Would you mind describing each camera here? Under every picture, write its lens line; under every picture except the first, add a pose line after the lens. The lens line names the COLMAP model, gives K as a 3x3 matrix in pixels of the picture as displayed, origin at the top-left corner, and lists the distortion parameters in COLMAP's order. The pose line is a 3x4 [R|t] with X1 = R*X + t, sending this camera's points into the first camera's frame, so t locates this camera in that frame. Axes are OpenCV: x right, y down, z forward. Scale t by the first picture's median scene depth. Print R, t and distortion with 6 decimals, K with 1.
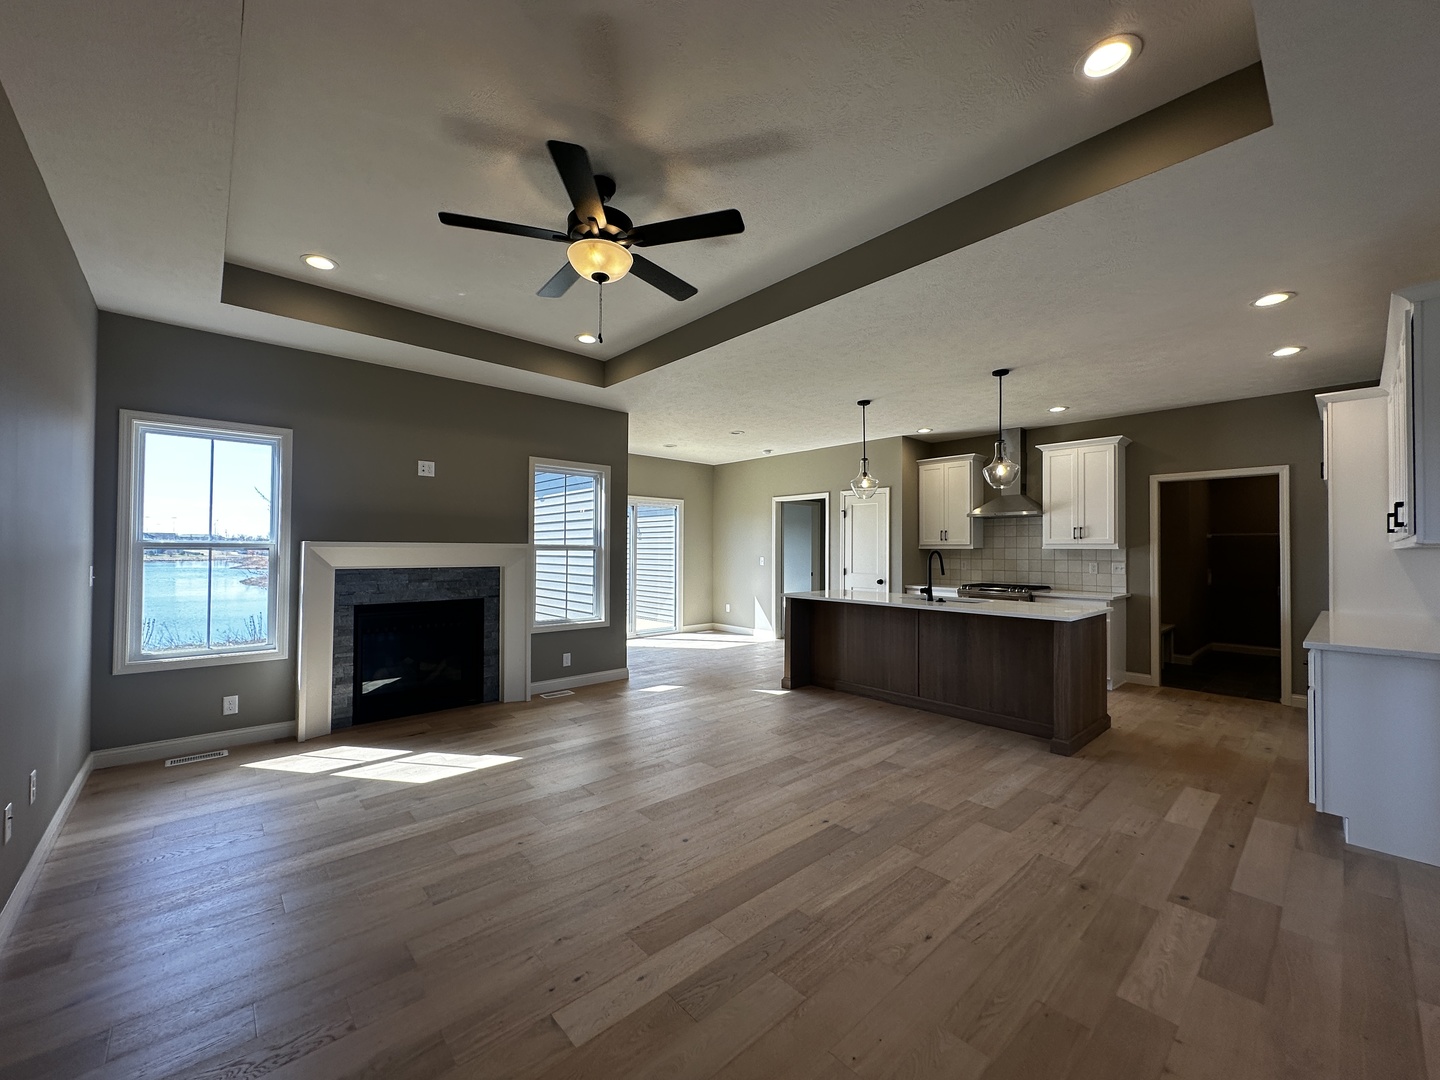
lens RADIAL K [[572.4, 0, 721.3], [0, 572.4, 540.8], [0, 0, 1]] dist [-0.002771, -0.000027]
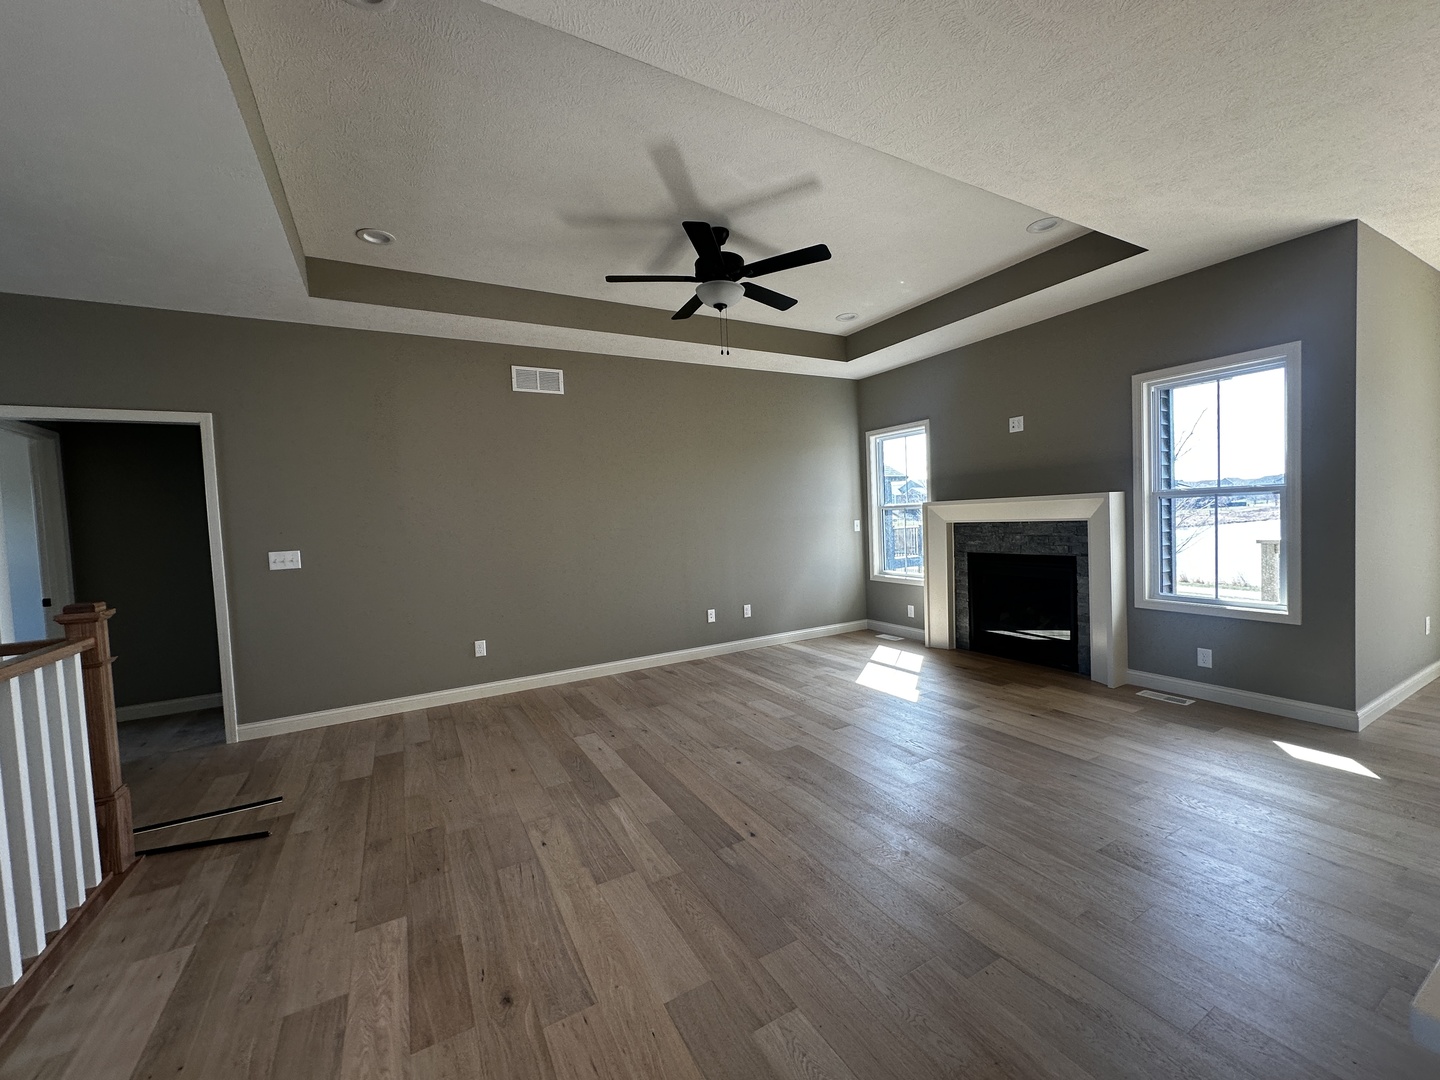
lens RADIAL K [[572.4, 0, 719.5], [0, 572.4, 541.6], [0, 0, 1]] dist [-0.002771, -0.000027]
pose [[-0.222124, 0.047691, -0.973851, 0.559288], [0.058492, 0.997656, 0.035516, 0.013929], [0.973262, -0.049073, -0.224393, 0.652794]]
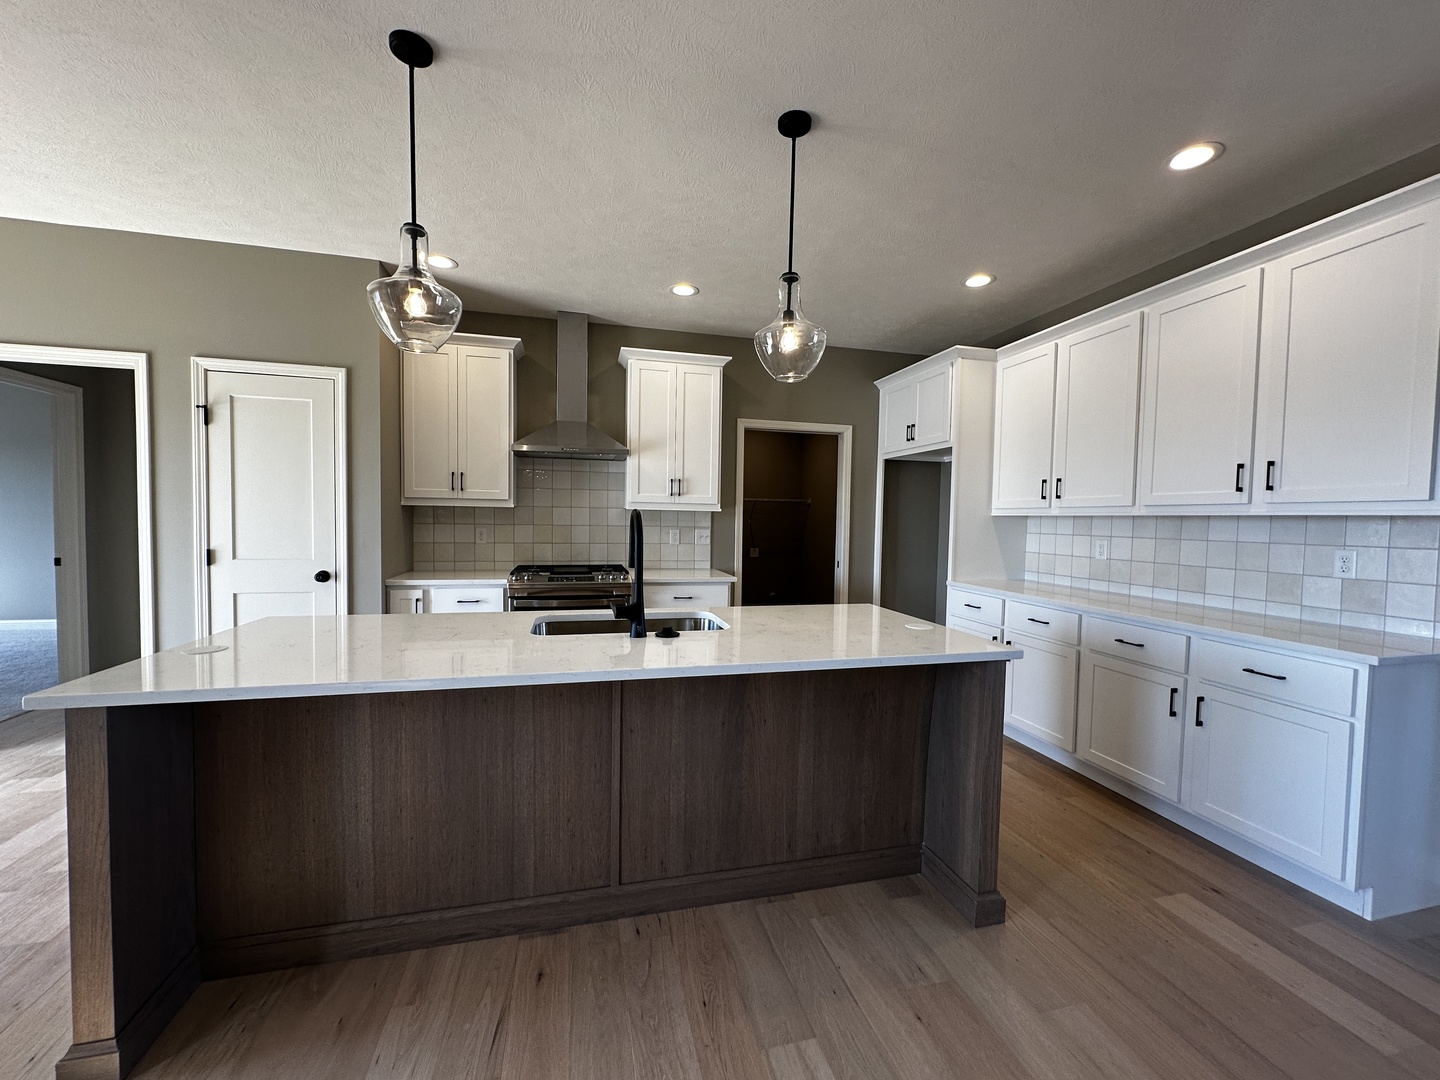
lens RADIAL K [[572.4, 0, 719.1], [0, 572.4, 541.7], [0, 0, 1]] dist [-0.002771, -0.000027]
pose [[0.469477, -0.035792, 0.882219, 0.039263], [-0.028664, 0.998034, 0.055745, 0.014468], [-0.882480, -0.051459, 0.467527, 0.741090]]
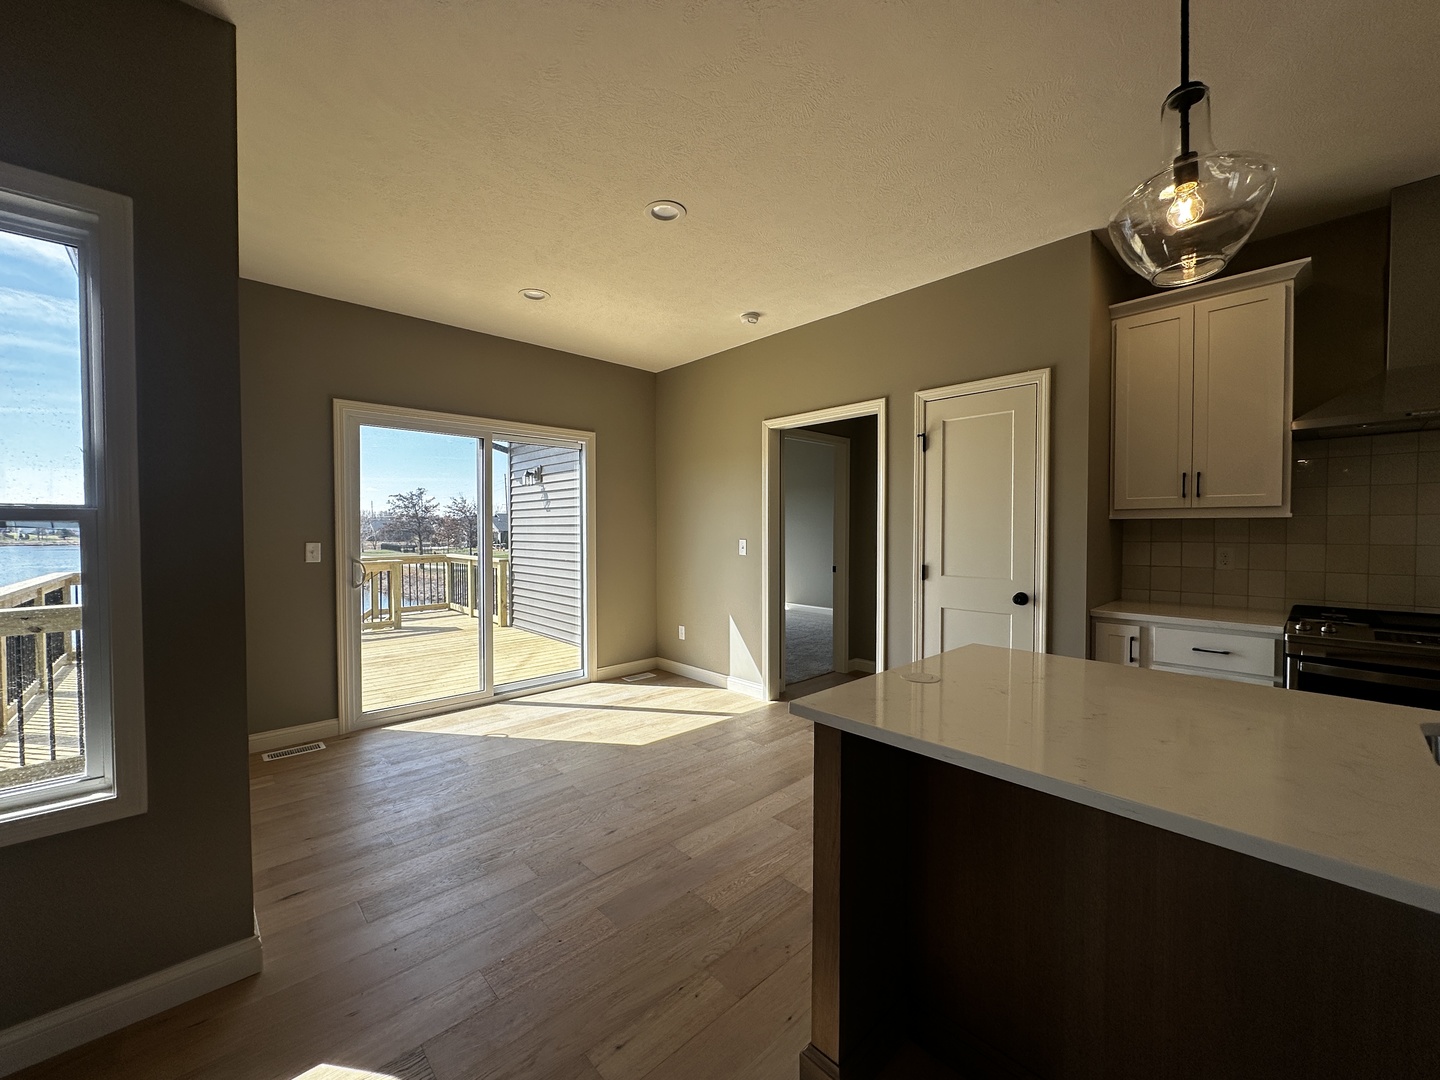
lens RADIAL K [[572.4, 0, 720.6], [0, 572.4, 539.0], [0, 0, 1]] dist [-0.002771, -0.000027]
pose [[0.999863, -0.006060, 0.015399, 0.076062], [0.005541, 0.999423, 0.033525, 0.018411], [-0.015593, -0.033435, 0.999319, 0.848887]]
